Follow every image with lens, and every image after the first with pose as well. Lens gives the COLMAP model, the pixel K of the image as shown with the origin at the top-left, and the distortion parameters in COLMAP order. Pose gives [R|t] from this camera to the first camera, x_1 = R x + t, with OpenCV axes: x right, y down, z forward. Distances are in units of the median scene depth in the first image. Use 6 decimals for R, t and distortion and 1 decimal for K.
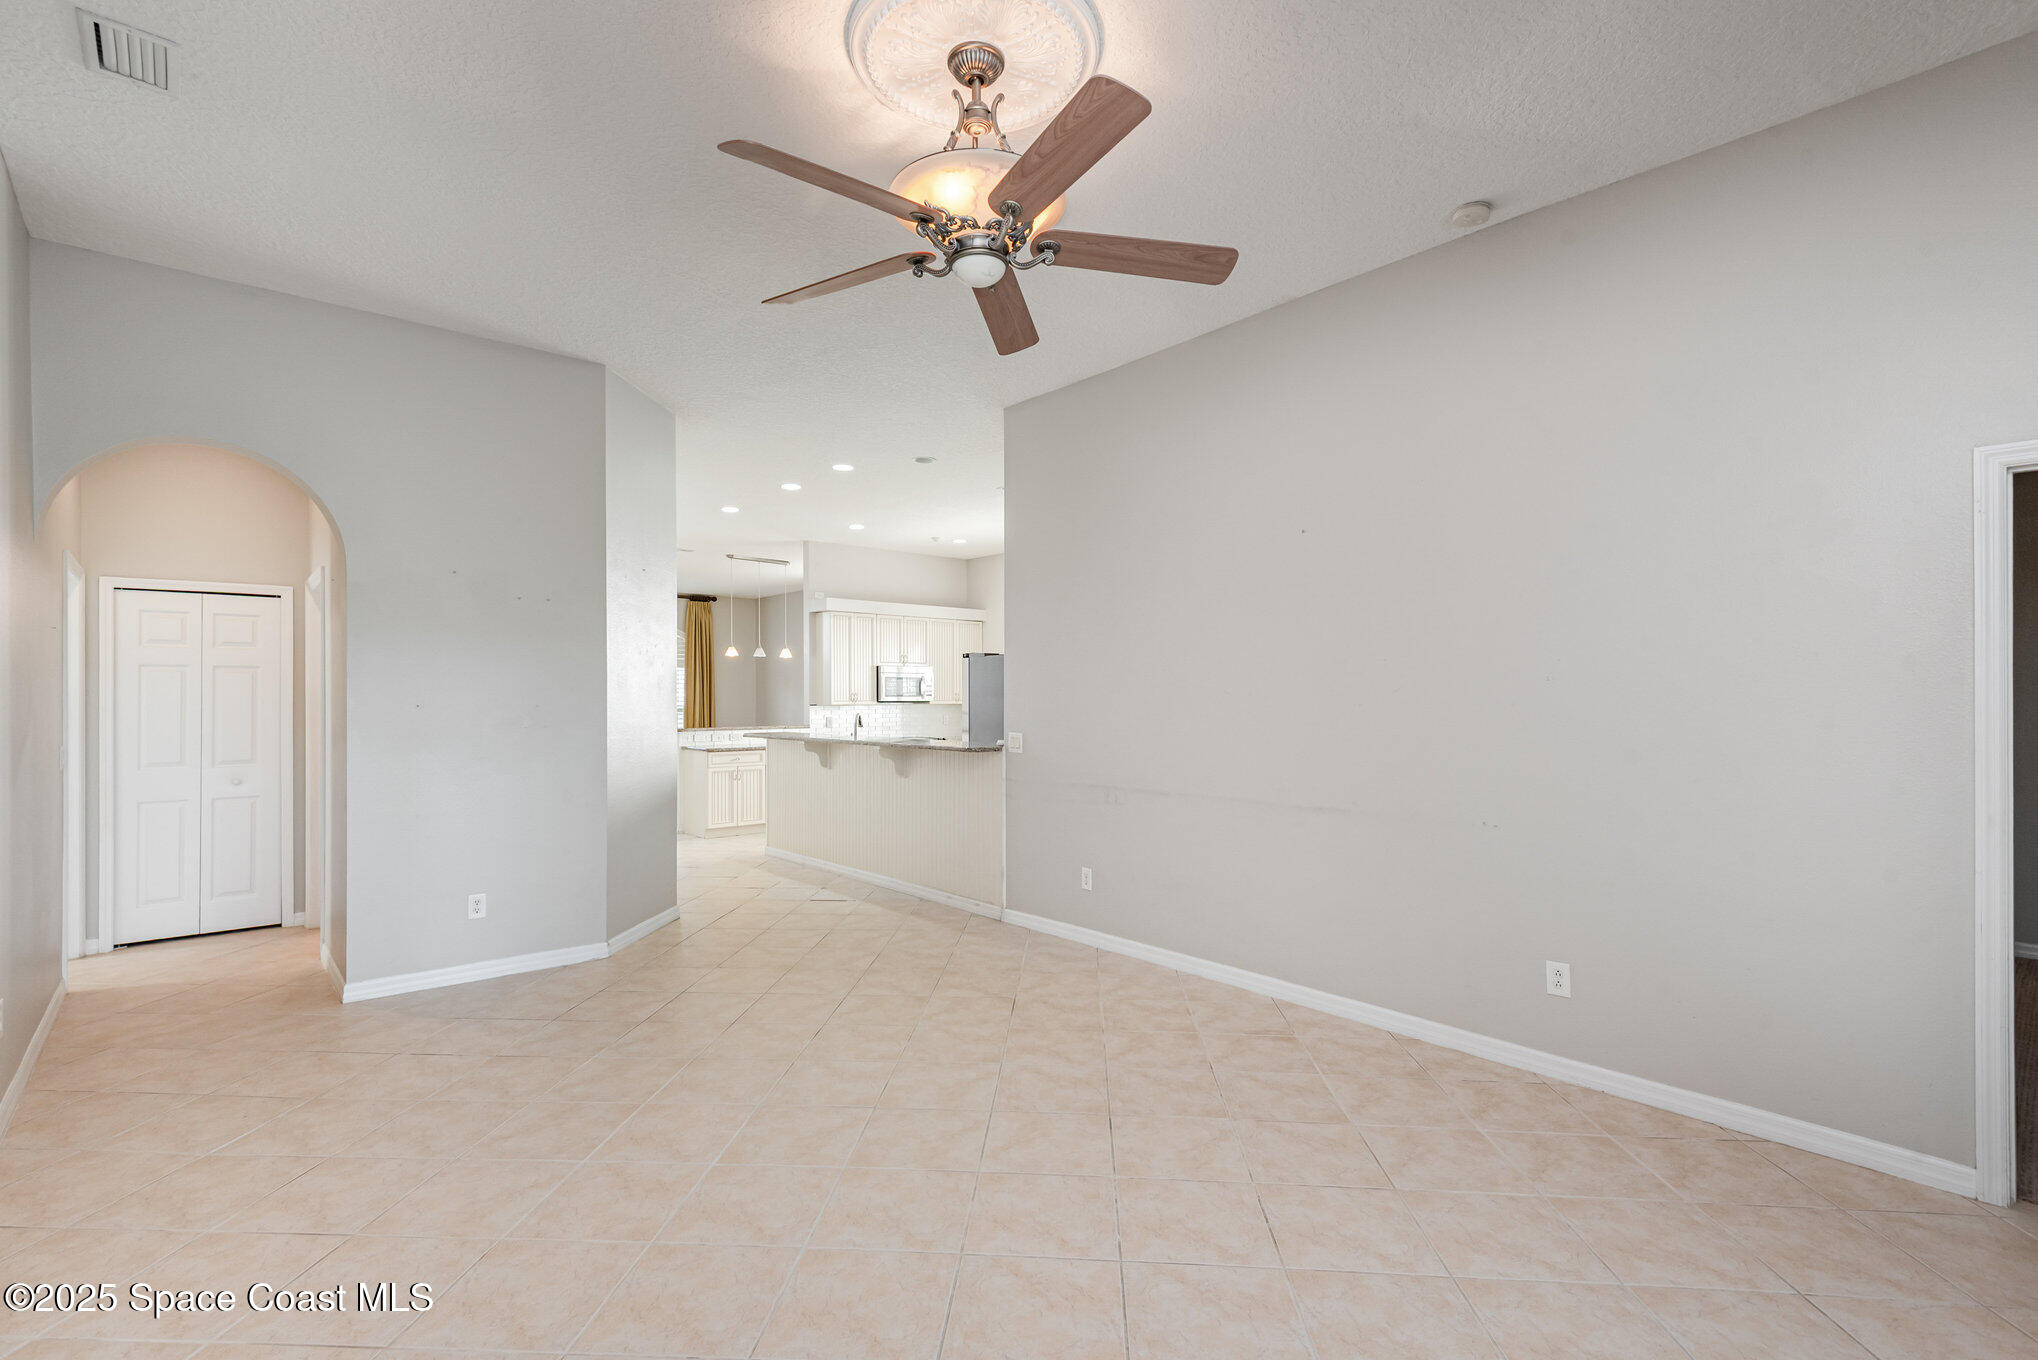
lens RADIAL K [[926.3, 0, 1017.1], [0, 926.3, 691.6], [0, 0, 1]] dist [0.002391, -0.000304]
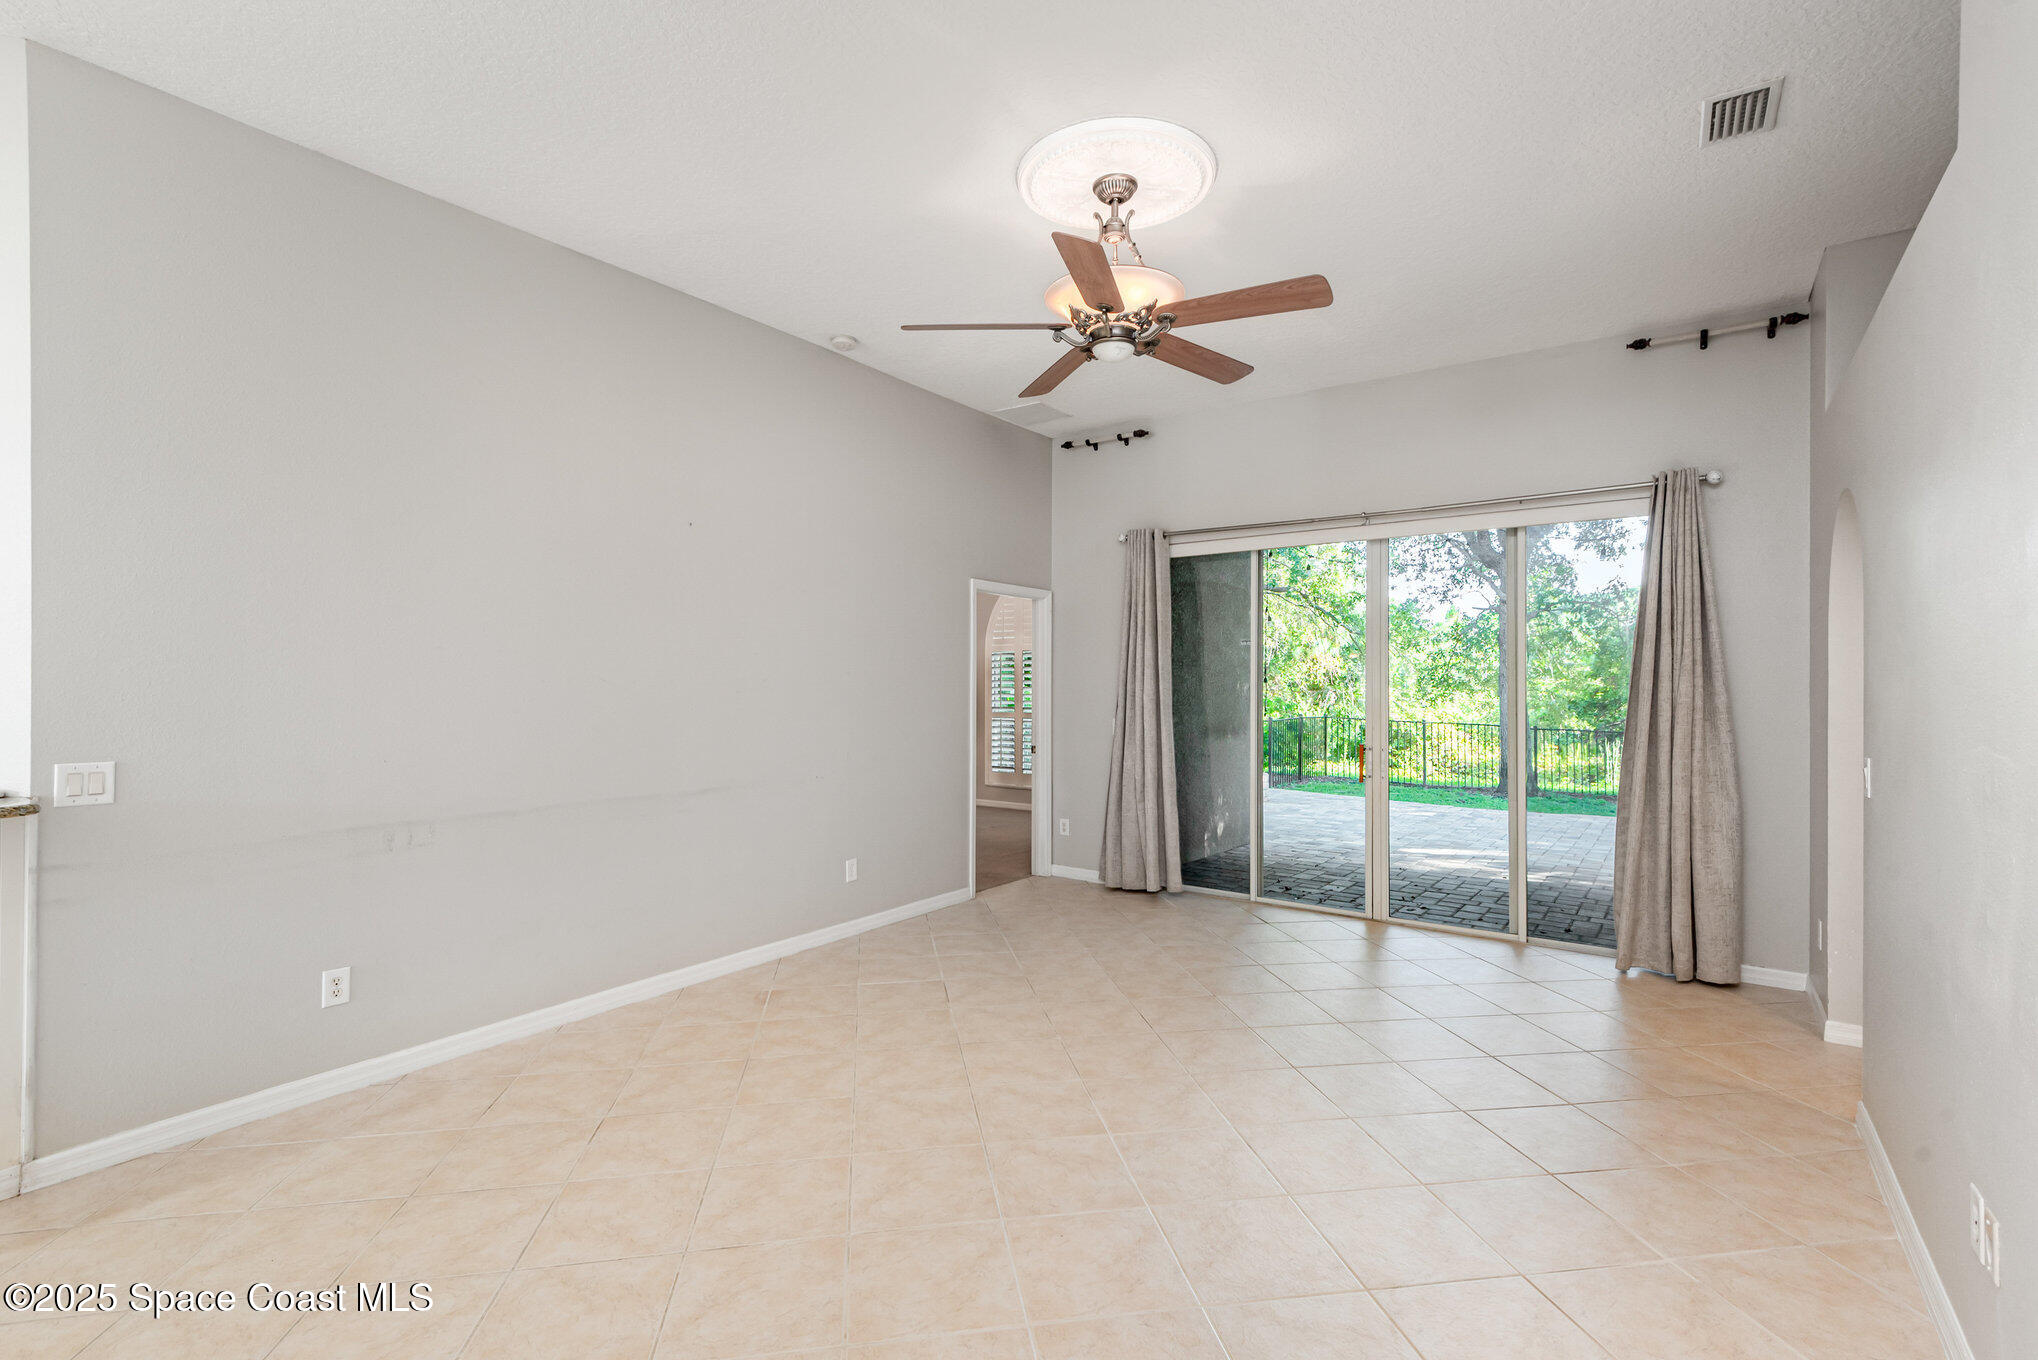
lens RADIAL K [[919.0, 0, 1019.0], [0, 919.0, 680.0], [0, 0, 1]] dist [0.013253, -0.000327]
pose [[-0.234535, 0.002986, 0.972103, -0.769694], [-0.005240, 0.999977, -0.004336, 0.003547], [-0.972093, -0.006111, -0.234514, 0.888243]]
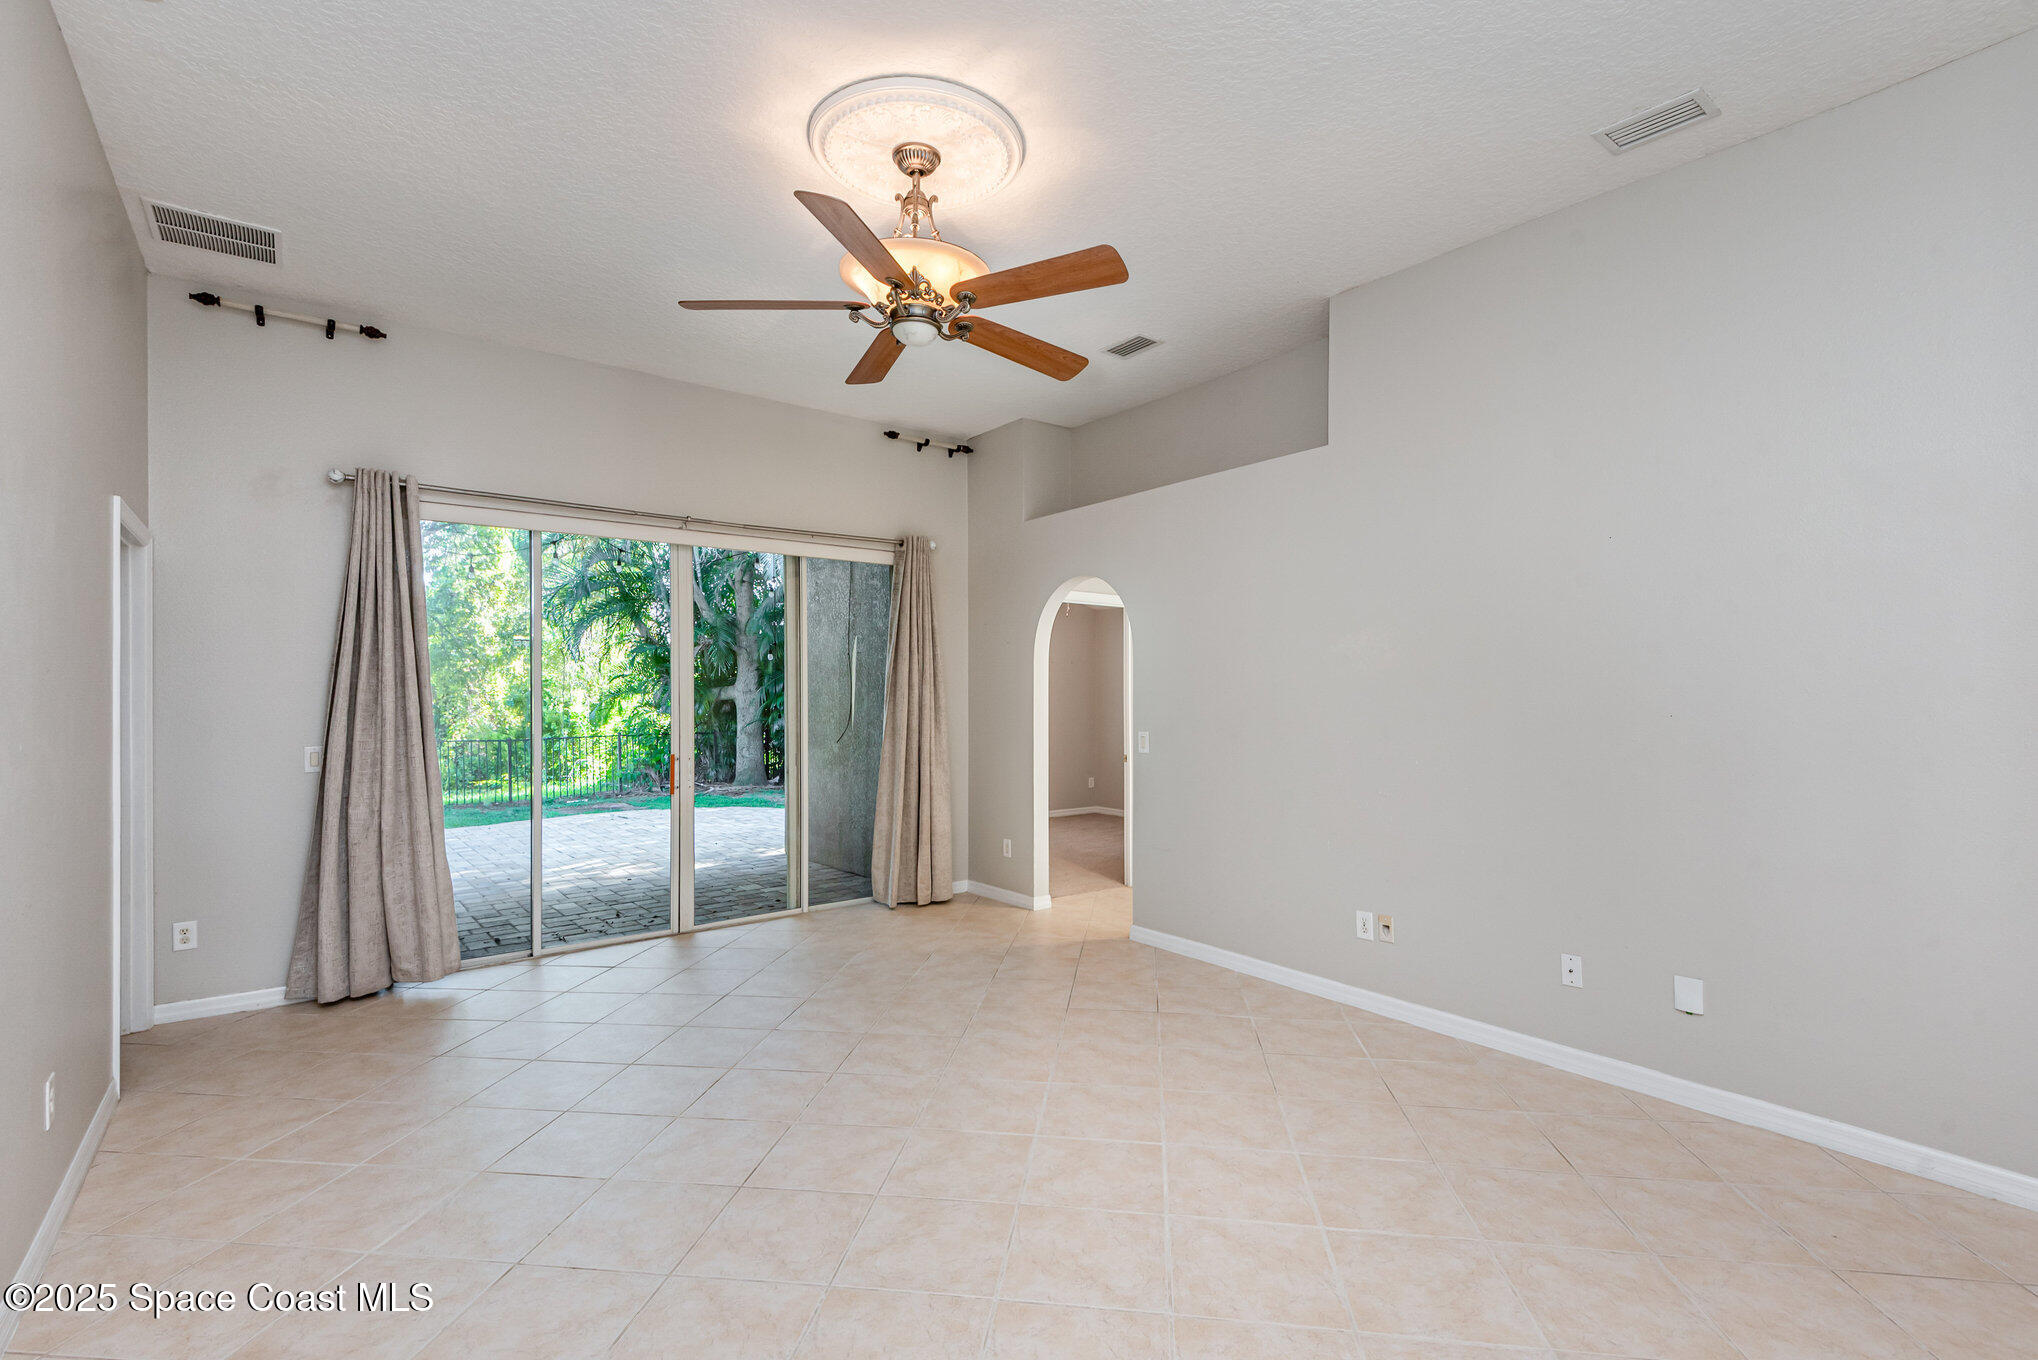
lens RADIAL K [[926.3, 0, 1017.1], [0, 926.3, 691.6], [0, 0, 1]] dist [0.002391, -0.000304]
pose [[-0.998616, 0.003443, 0.052480, -0.139716], [0.003212, 0.999985, -0.004493, 0.007627], [-0.052495, -0.004319, -0.998612, 1.357422]]
